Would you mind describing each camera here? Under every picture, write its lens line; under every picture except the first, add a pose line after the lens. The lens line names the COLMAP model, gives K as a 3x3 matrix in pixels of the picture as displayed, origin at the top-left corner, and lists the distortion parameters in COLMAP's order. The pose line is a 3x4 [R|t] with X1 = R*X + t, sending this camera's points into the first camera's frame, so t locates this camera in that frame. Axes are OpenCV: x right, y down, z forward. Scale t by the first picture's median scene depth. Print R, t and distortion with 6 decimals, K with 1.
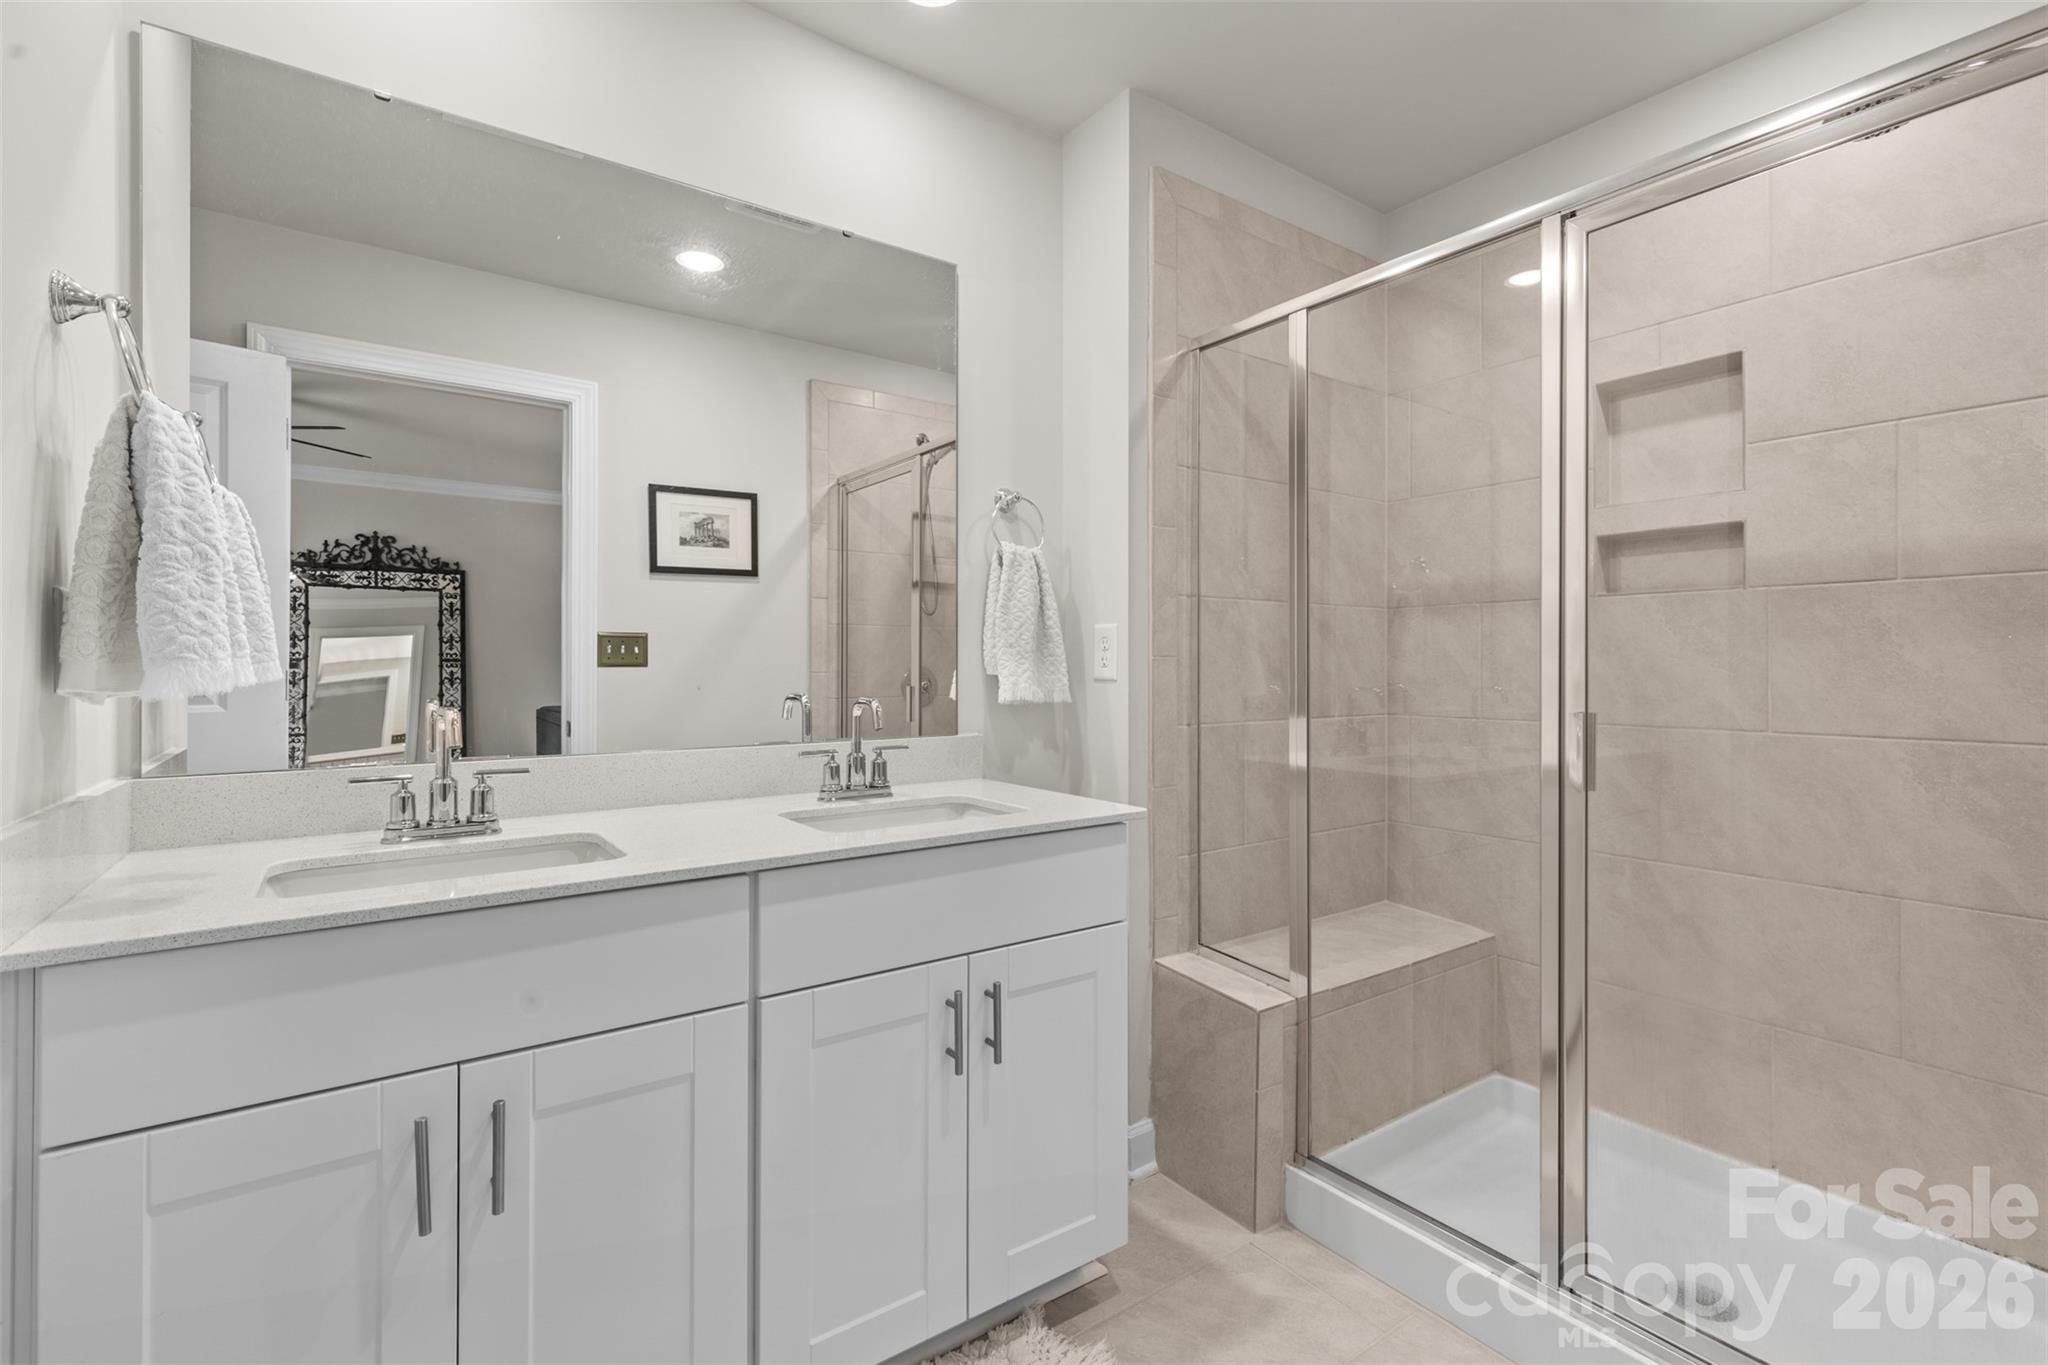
lens RADIAL K [[911.2, 0, 1008.9], [0, 911.2, 666.0], [0, 0, 1]] dist [0.008003, -0.001411]
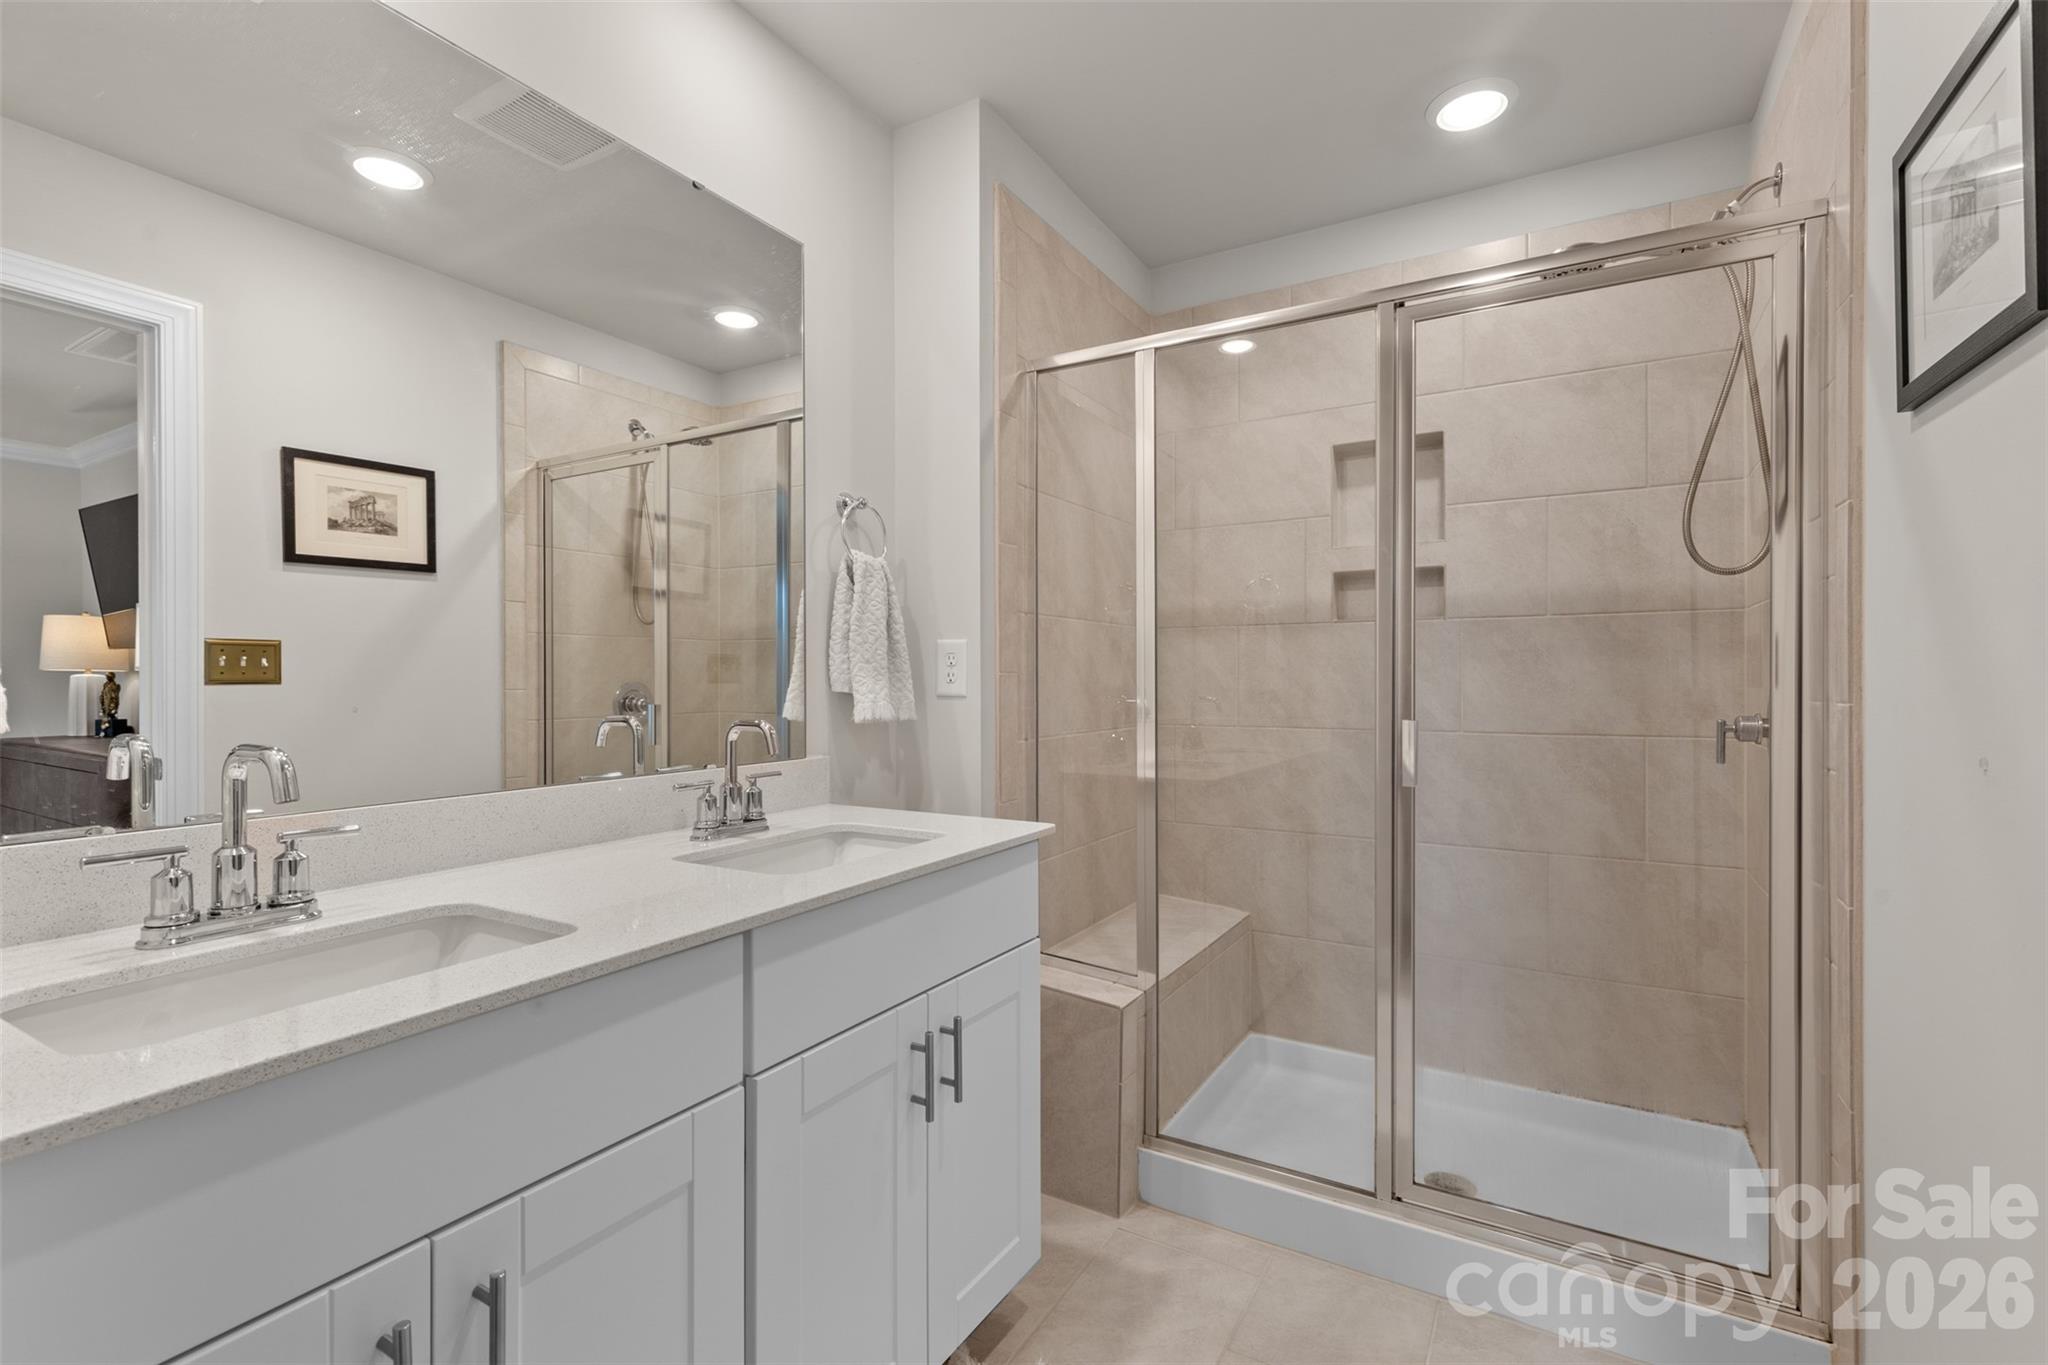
lens RADIAL K [[911.2, 0, 1008.0], [0, 911.2, 684.5], [0, 0, 1]] dist [0.008003, -0.001411]
pose [[0.916473, -0.005091, 0.400064, -0.268468], [0.002651, 0.999974, 0.006653, -0.004467], [-0.400088, -0.005037, 0.916463, 0.085861]]
